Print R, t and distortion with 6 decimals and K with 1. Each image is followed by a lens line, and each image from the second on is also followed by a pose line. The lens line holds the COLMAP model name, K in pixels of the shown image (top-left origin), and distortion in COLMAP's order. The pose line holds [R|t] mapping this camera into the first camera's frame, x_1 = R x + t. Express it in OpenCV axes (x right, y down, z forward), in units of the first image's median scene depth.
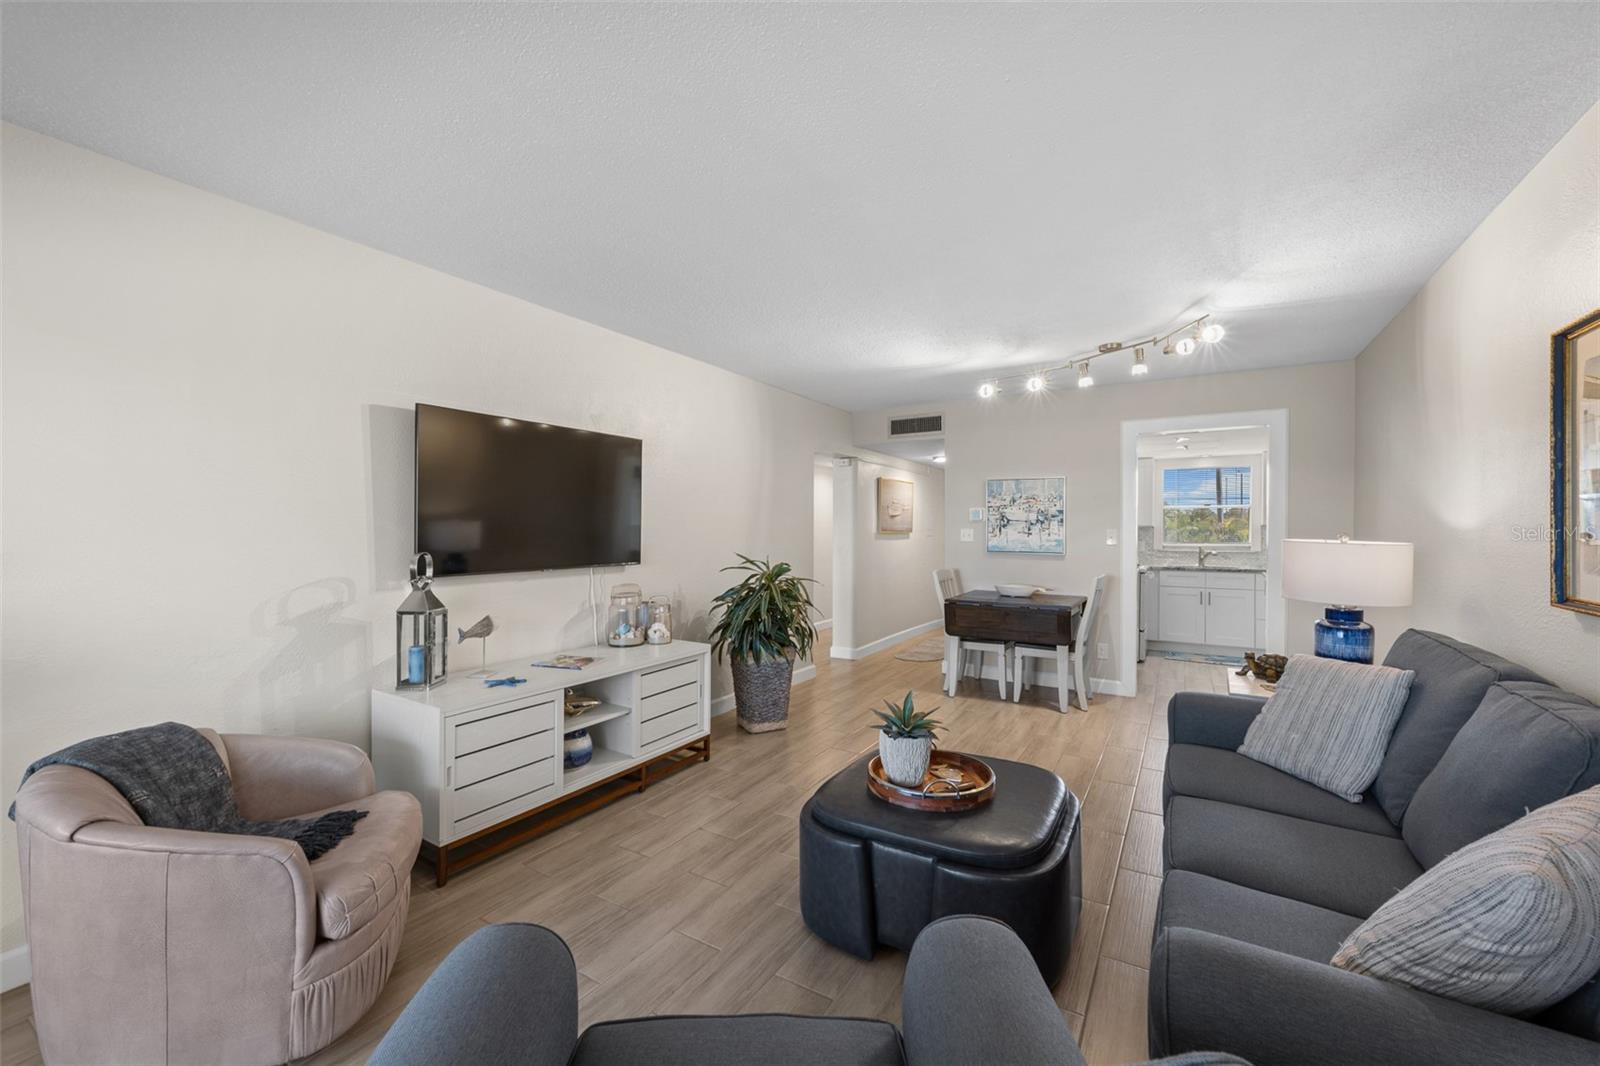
lens RADIAL K [[635.7, 0, 800.0], [0, 635.7, 533.0], [0, 0, 1]] dist [-0.000826, -0.000171]
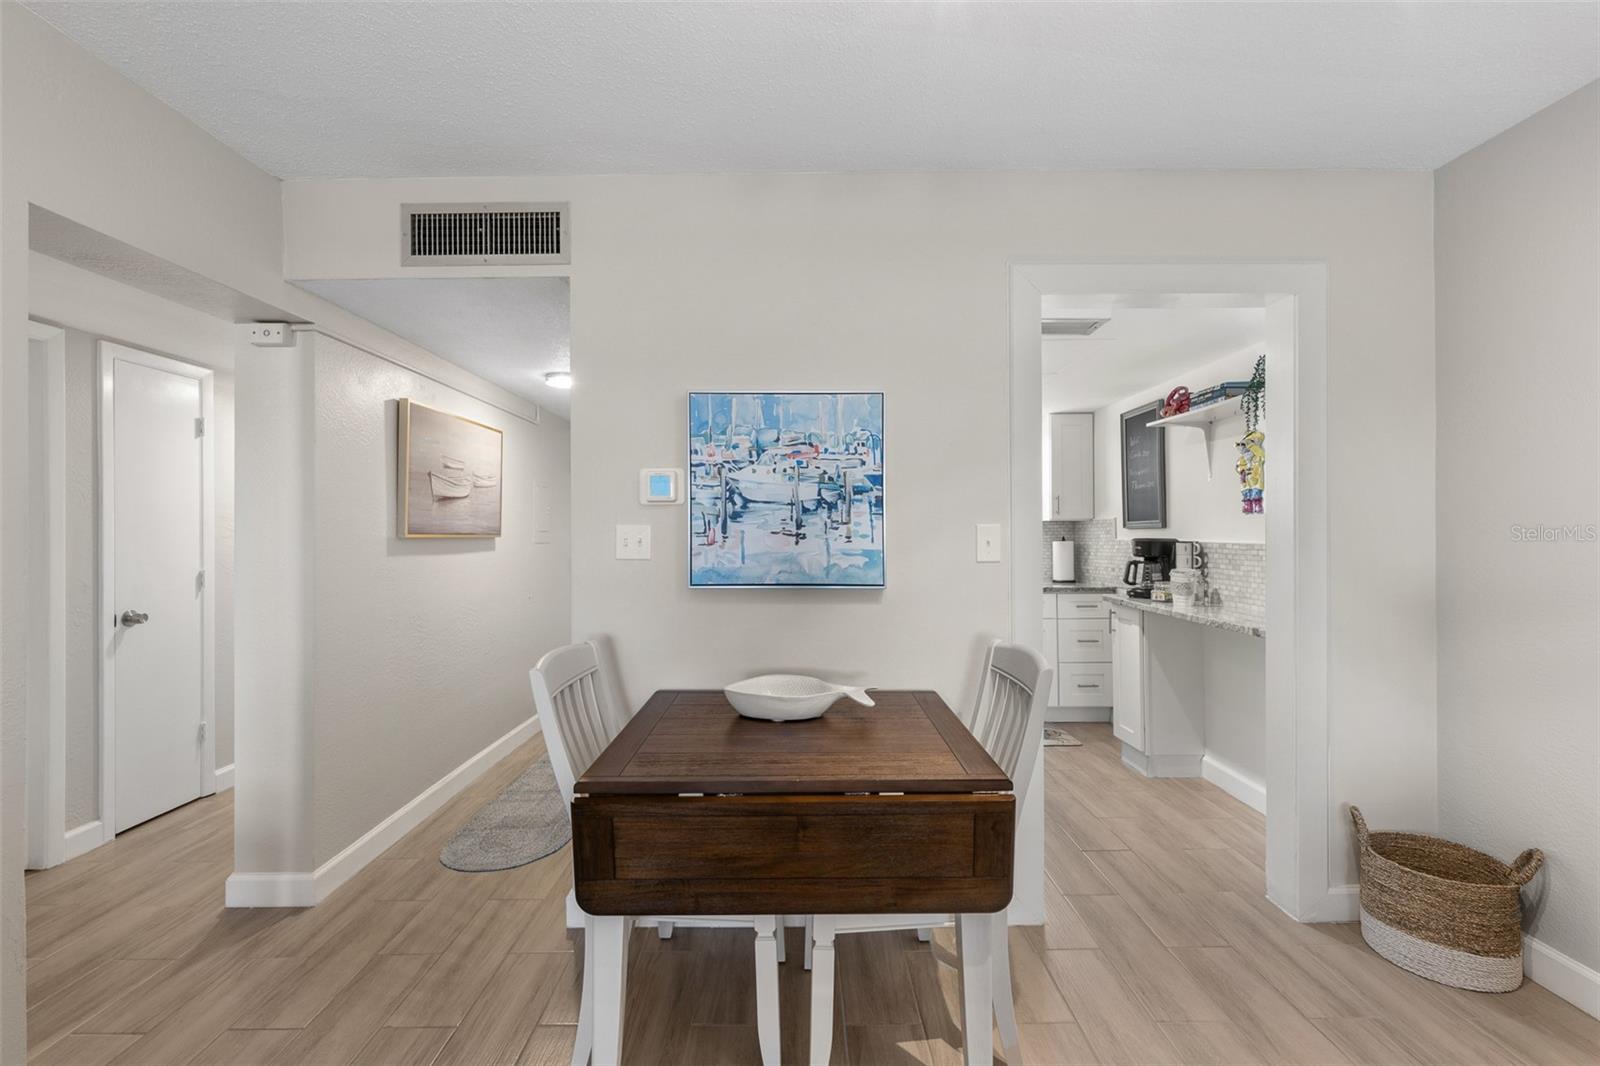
lens RADIAL K [[663.5, 0, 798.5], [0, 663.5, 530.9], [0, 0, 1]] dist [0.000073, 0.000154]
pose [[0.851375, -0.005532, 0.524528, 0.222393], [0.010328, 0.999927, -0.006219, 0.000606], [-0.524455, 0.010712, 0.851371, 0.972439]]
